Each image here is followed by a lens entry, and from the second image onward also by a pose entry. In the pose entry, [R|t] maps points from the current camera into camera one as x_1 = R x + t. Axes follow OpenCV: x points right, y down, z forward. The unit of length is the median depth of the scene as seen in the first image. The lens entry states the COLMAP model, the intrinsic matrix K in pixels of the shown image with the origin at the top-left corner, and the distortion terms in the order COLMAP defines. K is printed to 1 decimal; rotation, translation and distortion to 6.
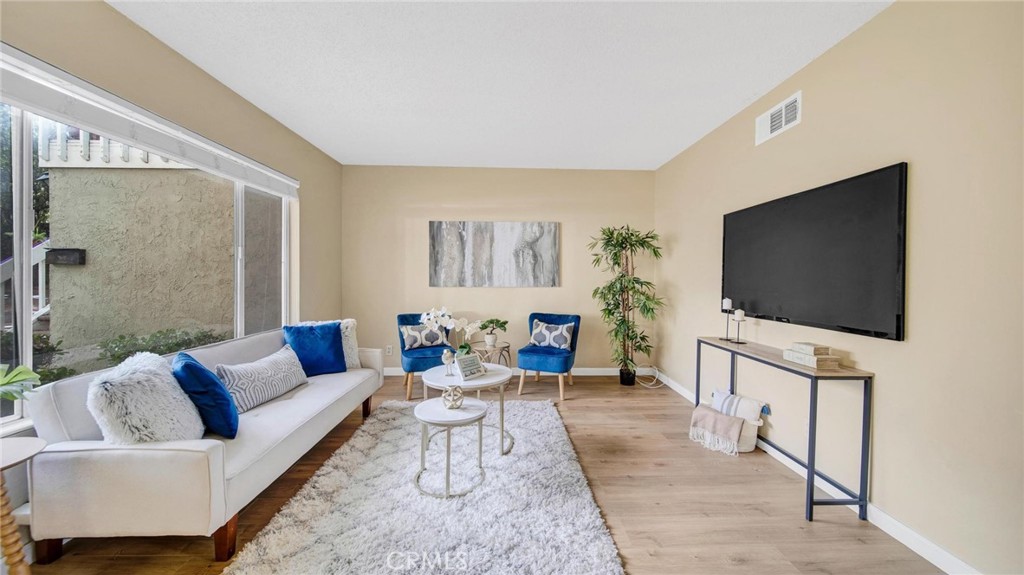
lens RADIAL K [[367.0, 0, 520.0], [0, 367.0, 281.3], [0, 0, 1]] dist [-0.001761, -0.000442]
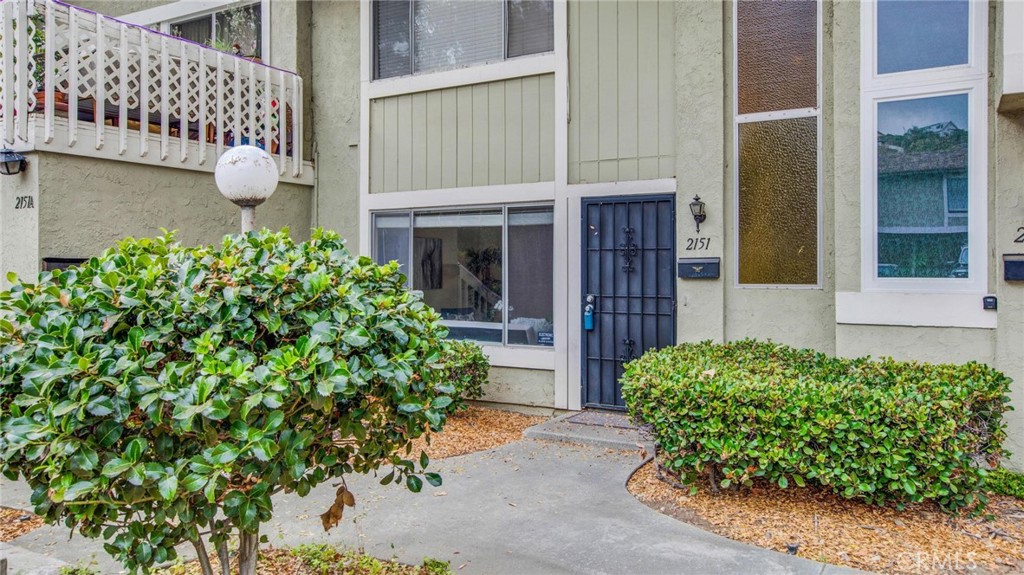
lens RADIAL K [[759.3, 0, 511.2], [0, 759.3, 254.7], [0, 0, 1]] dist [0.014664, 0.007316]
pose [[0.524721, 0.007200, 0.851244, -2.340338], [0.013901, 0.999758, -0.017025, -0.062475], [-0.851160, 0.020767, 0.524495, -0.713945]]
